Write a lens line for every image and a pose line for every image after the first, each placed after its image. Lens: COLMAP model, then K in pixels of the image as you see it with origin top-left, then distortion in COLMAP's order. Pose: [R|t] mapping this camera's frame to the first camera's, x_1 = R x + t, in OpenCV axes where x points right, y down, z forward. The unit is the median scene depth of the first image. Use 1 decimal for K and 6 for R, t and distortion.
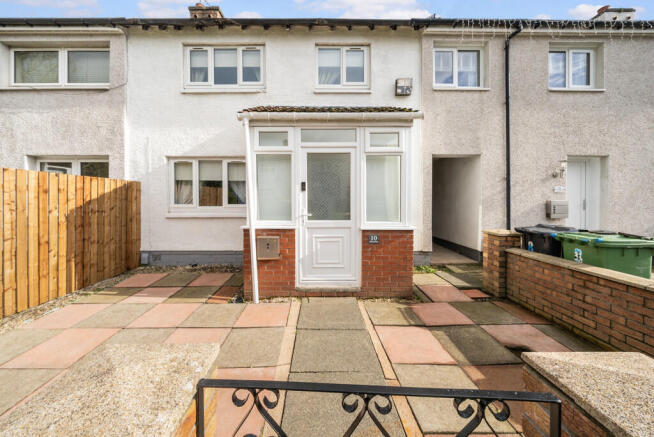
lens RADIAL K [[230.8, 0, 329.3], [0, 230.8, 199.2], [0, 0, 1]] dist [-0.001851, -0.000511]
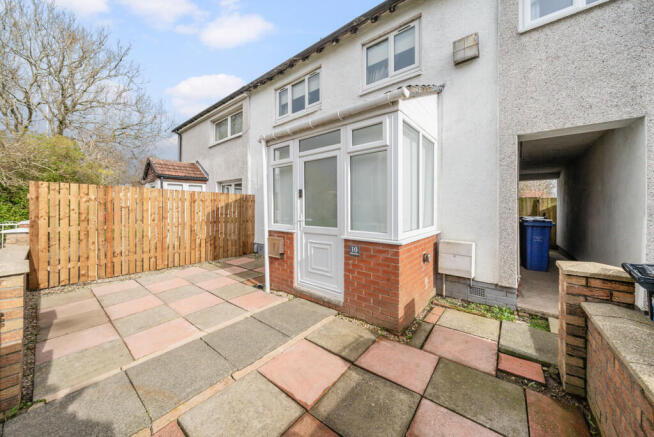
lens RADIAL K [[230.8, 0, 320.8], [0, 230.8, 207.4], [0, 0, 1]] dist [-0.001851, -0.000511]
pose [[0.765555, 0.000387, -0.643370, 0.645651], [-0.004820, 0.999975, -0.005134, 0.014047], [0.643352, 0.007032, 0.765538, 0.242679]]
